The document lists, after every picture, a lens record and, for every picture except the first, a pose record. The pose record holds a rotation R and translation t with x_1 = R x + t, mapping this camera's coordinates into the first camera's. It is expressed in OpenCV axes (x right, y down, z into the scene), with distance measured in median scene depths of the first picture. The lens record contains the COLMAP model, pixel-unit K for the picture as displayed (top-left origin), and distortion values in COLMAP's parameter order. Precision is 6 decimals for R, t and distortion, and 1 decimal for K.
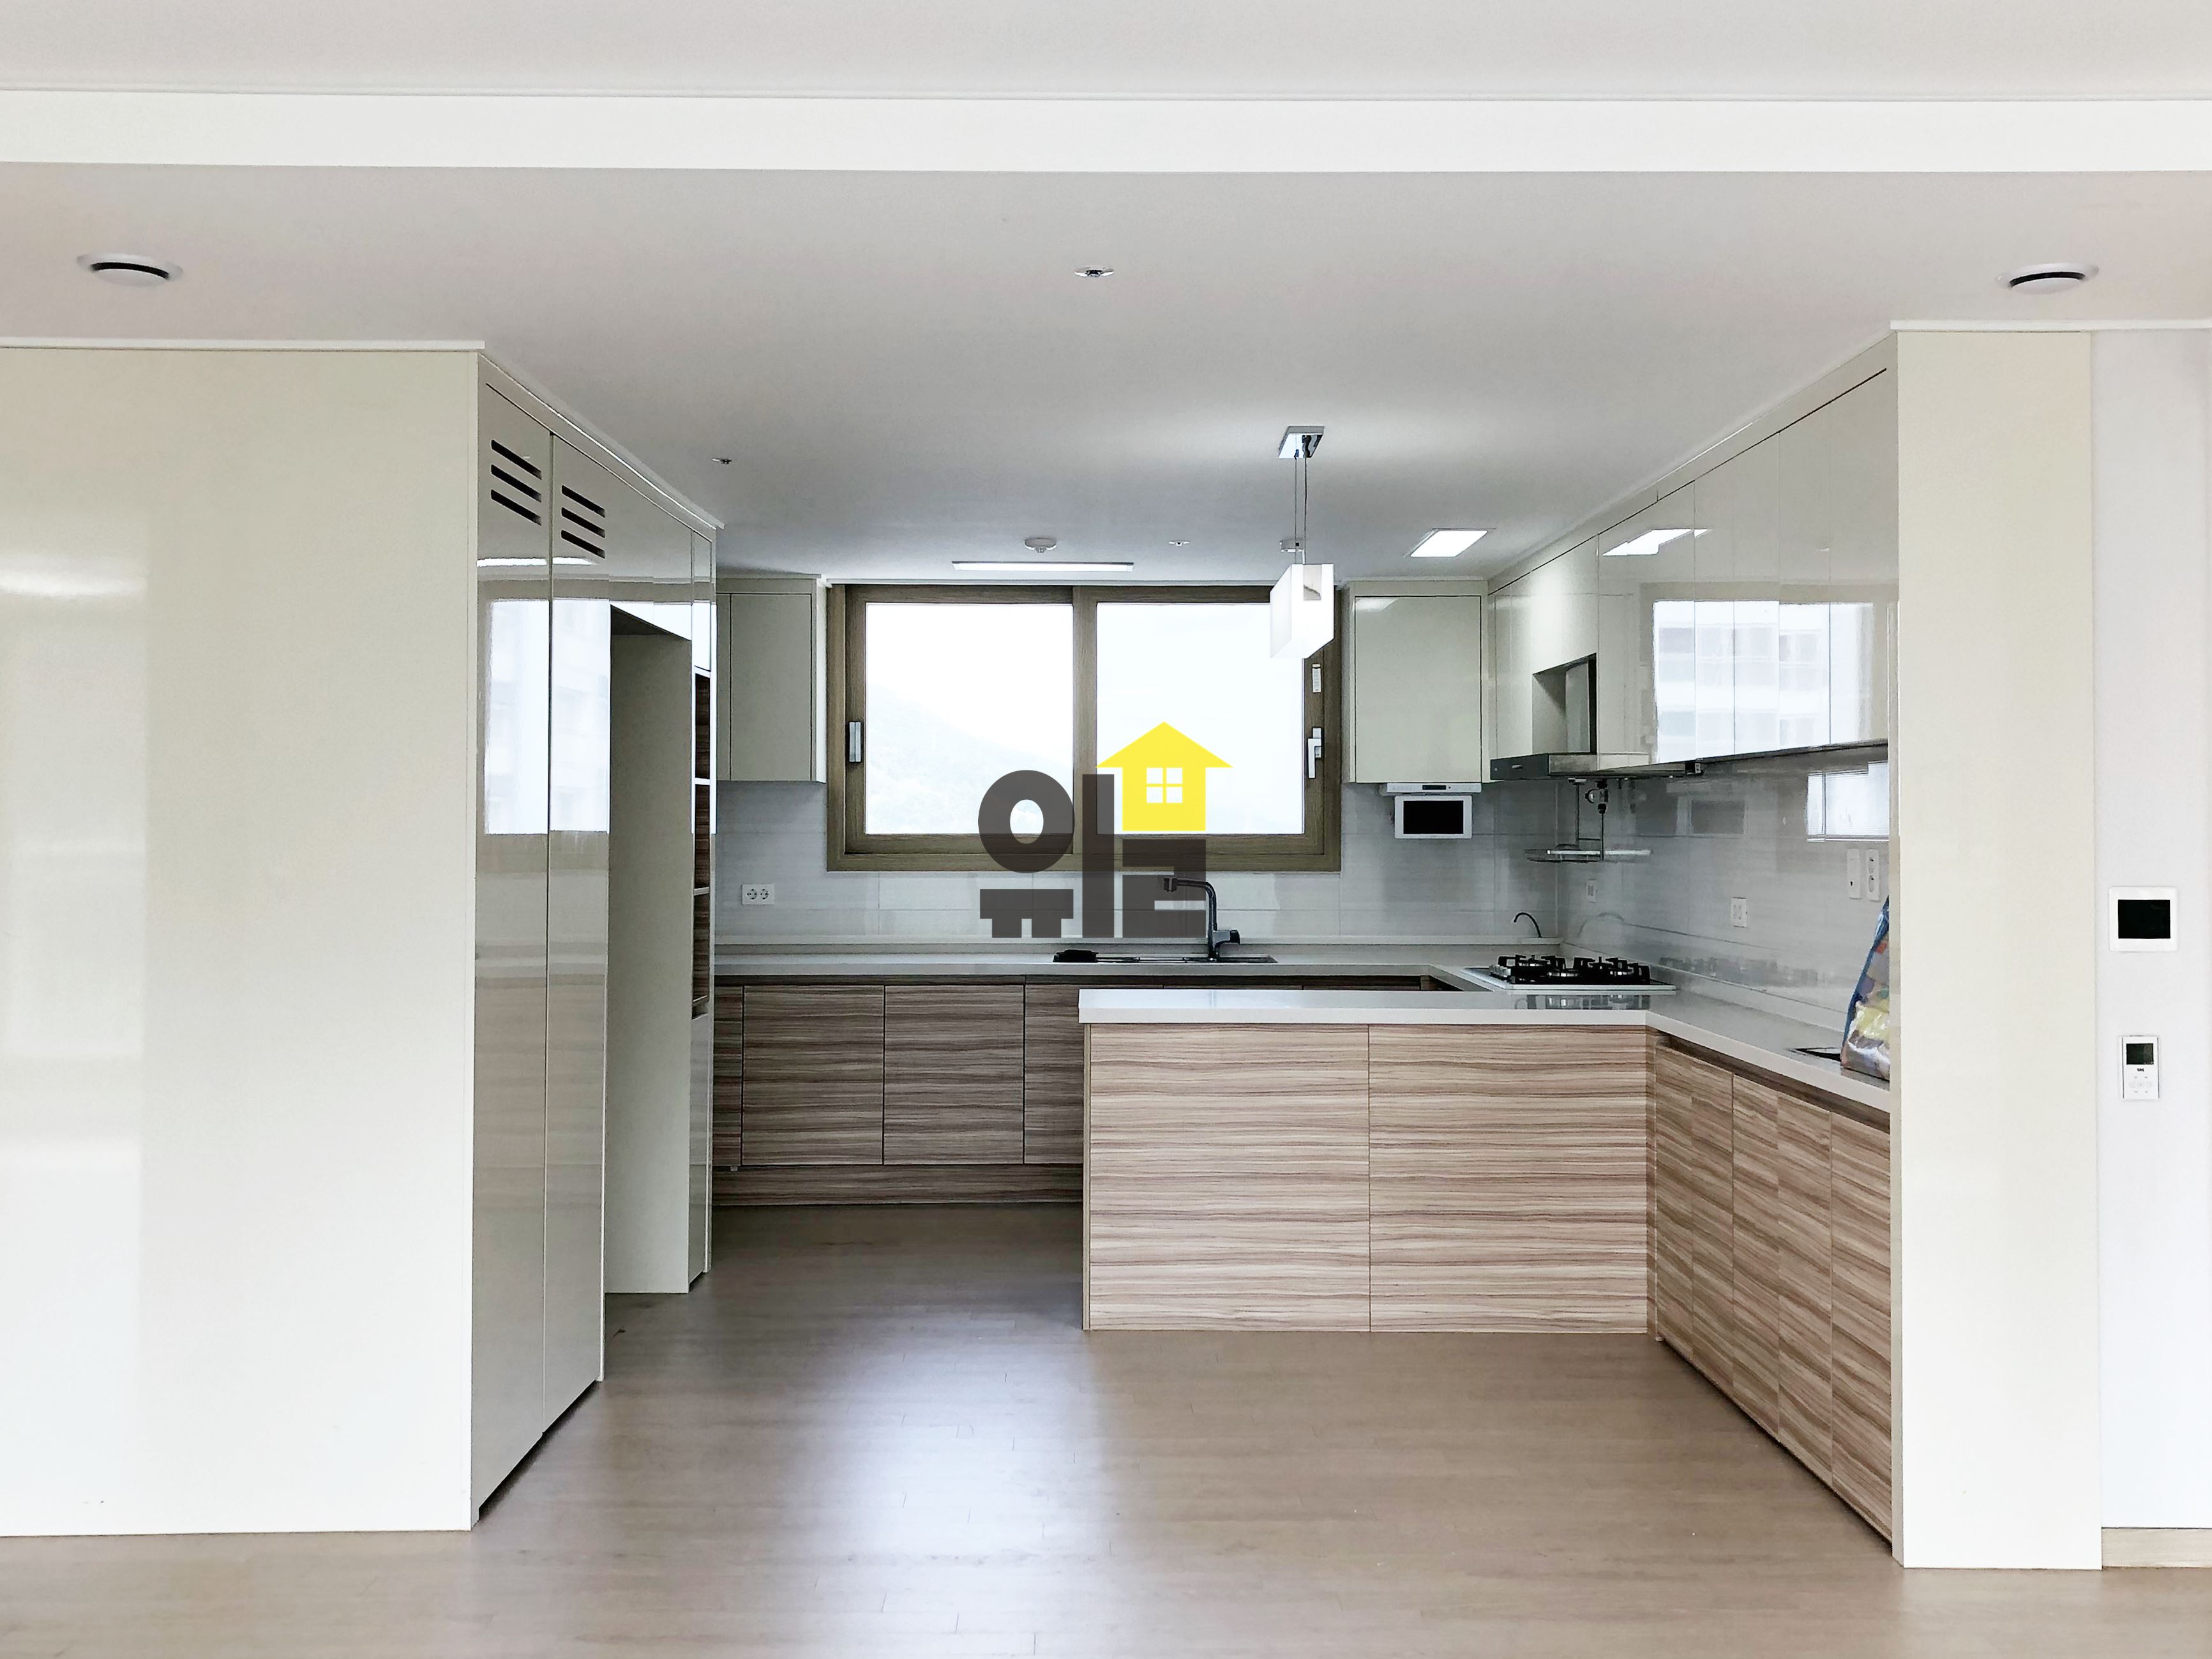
lens RADIAL K [[2007.5, 0, 1100.4], [0, 2007.5, 736.3], [0, 0, 1]] dist [0.097218, -0.542945]
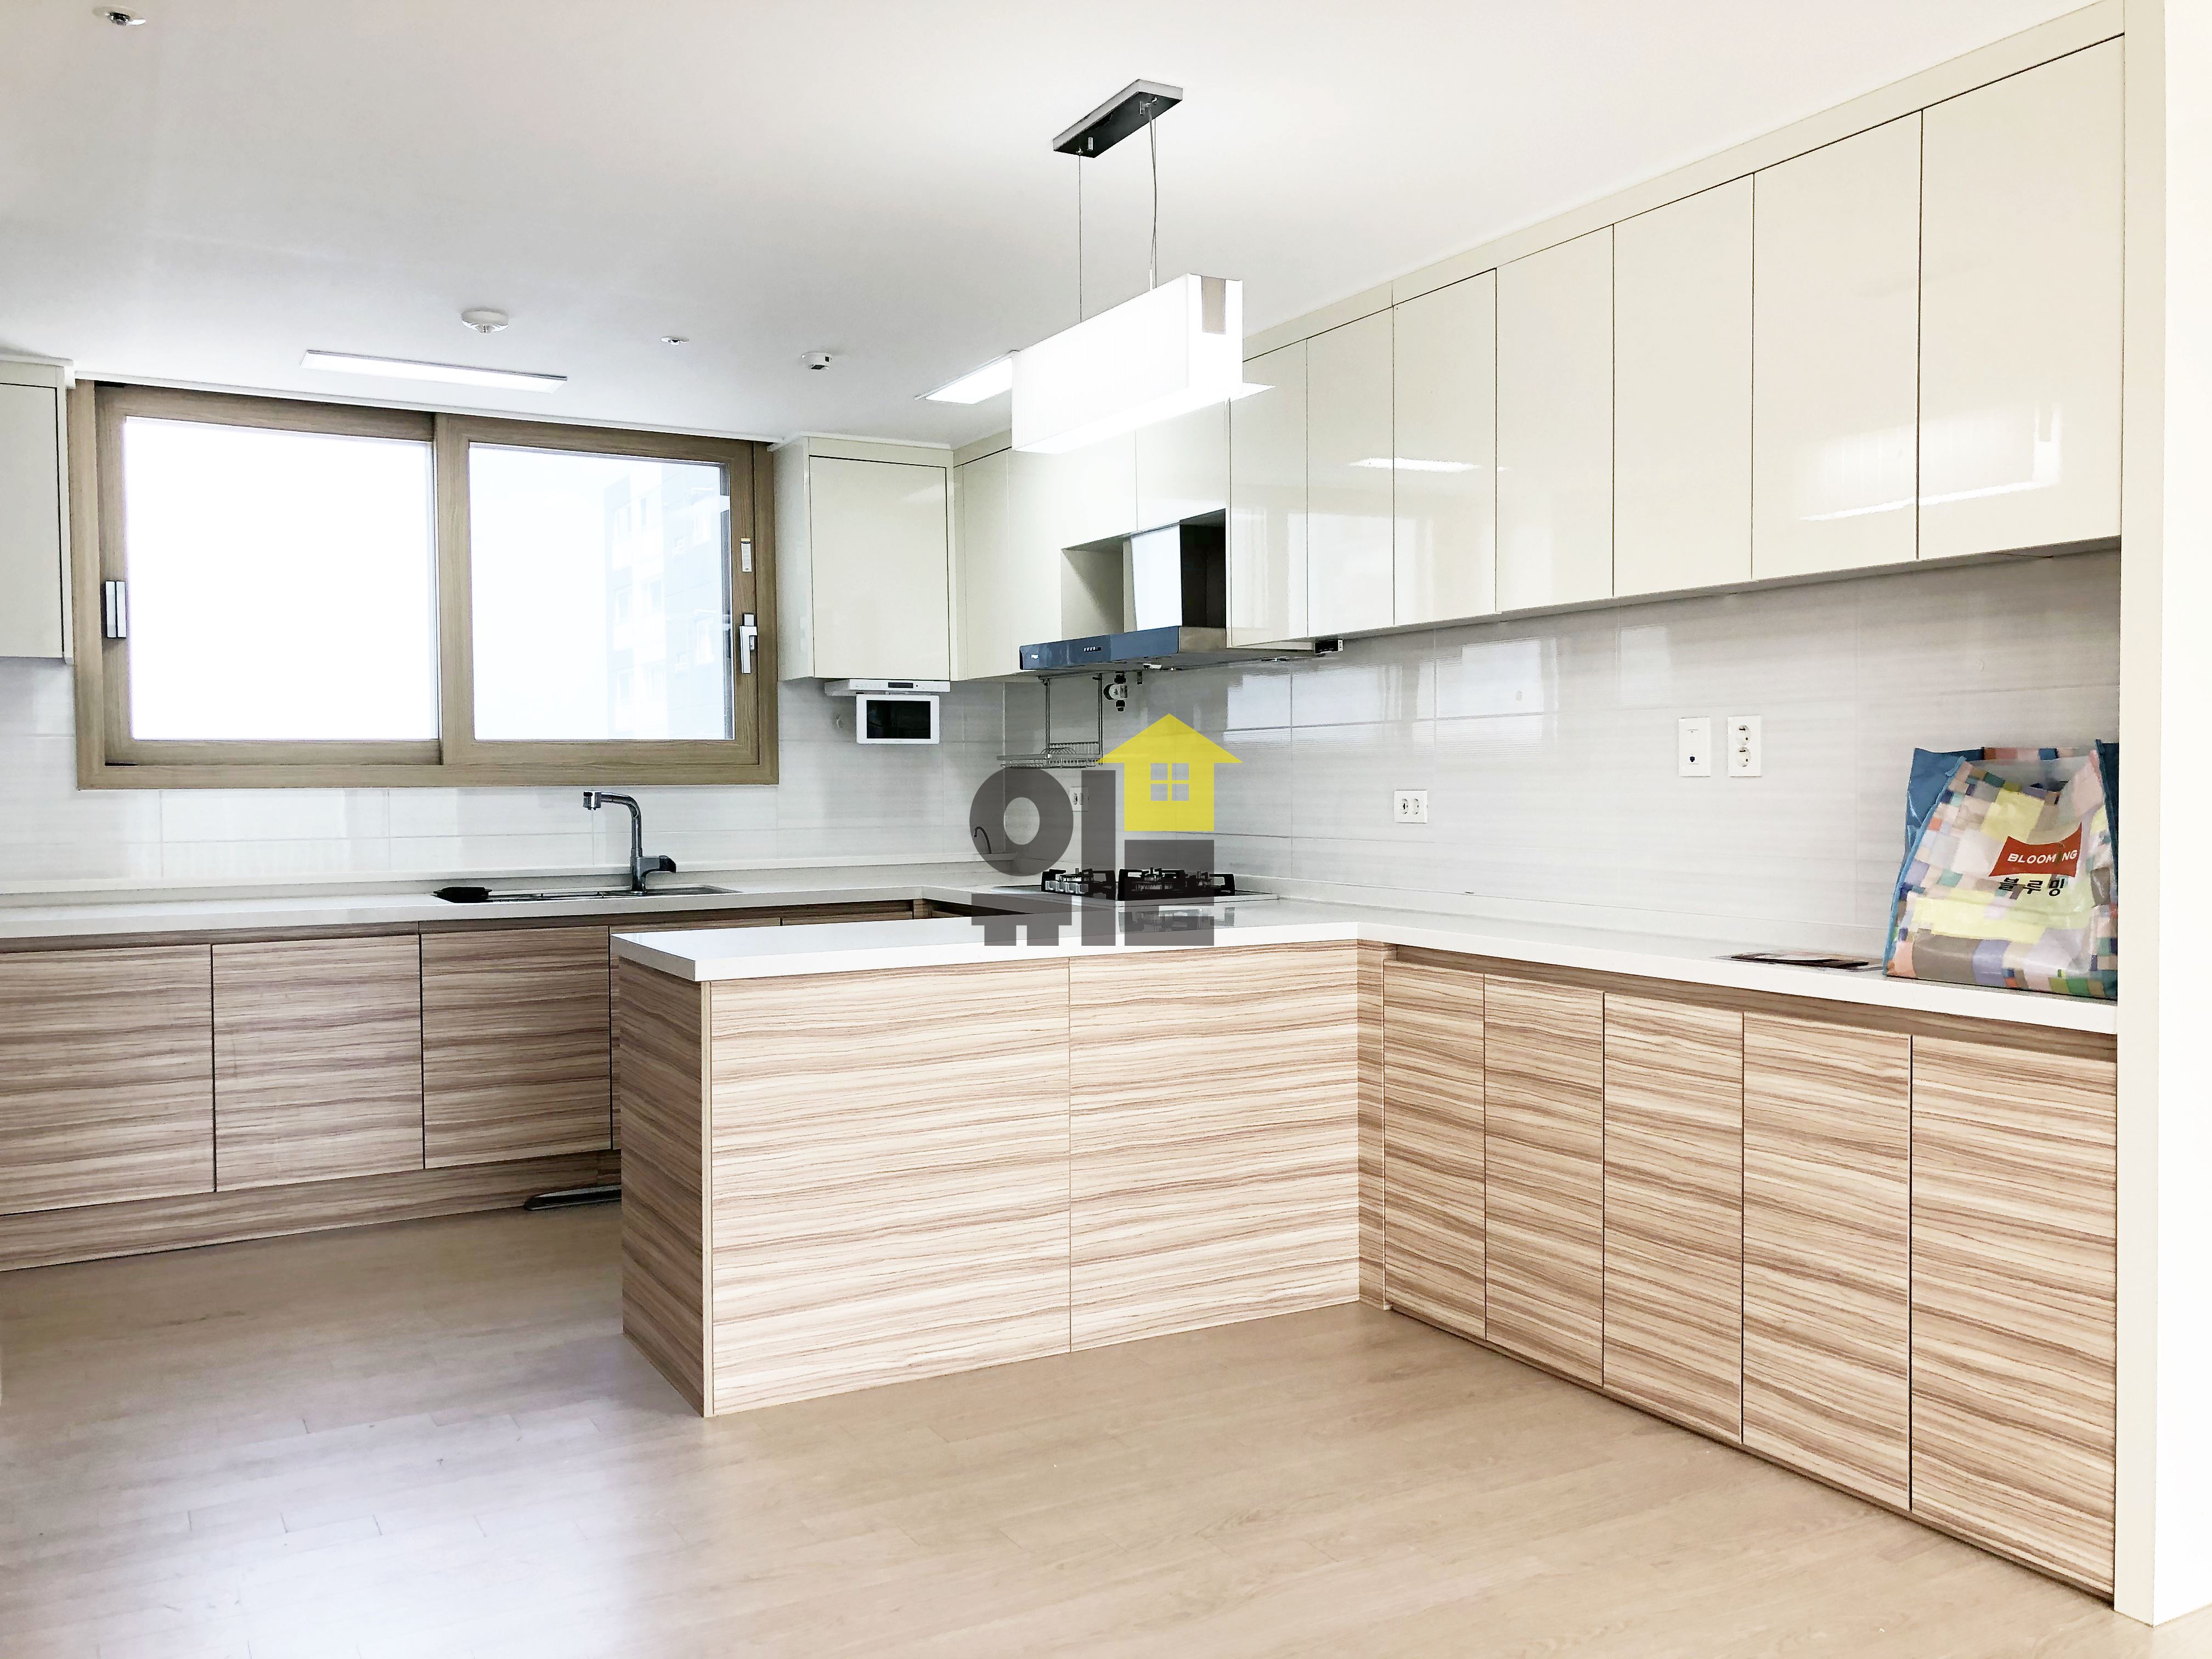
lens RADIAL K [[1731.7, 0, 1106.0], [0, 1731.7, 829.5], [0, 0, 1]] dist [0.010793, -0.053934]
pose [[0.870344, -0.019734, 0.492049, -0.139202], [-0.015425, 0.997614, 0.067294, 0.039986], [-0.492203, -0.066159, 0.867962, 0.338253]]
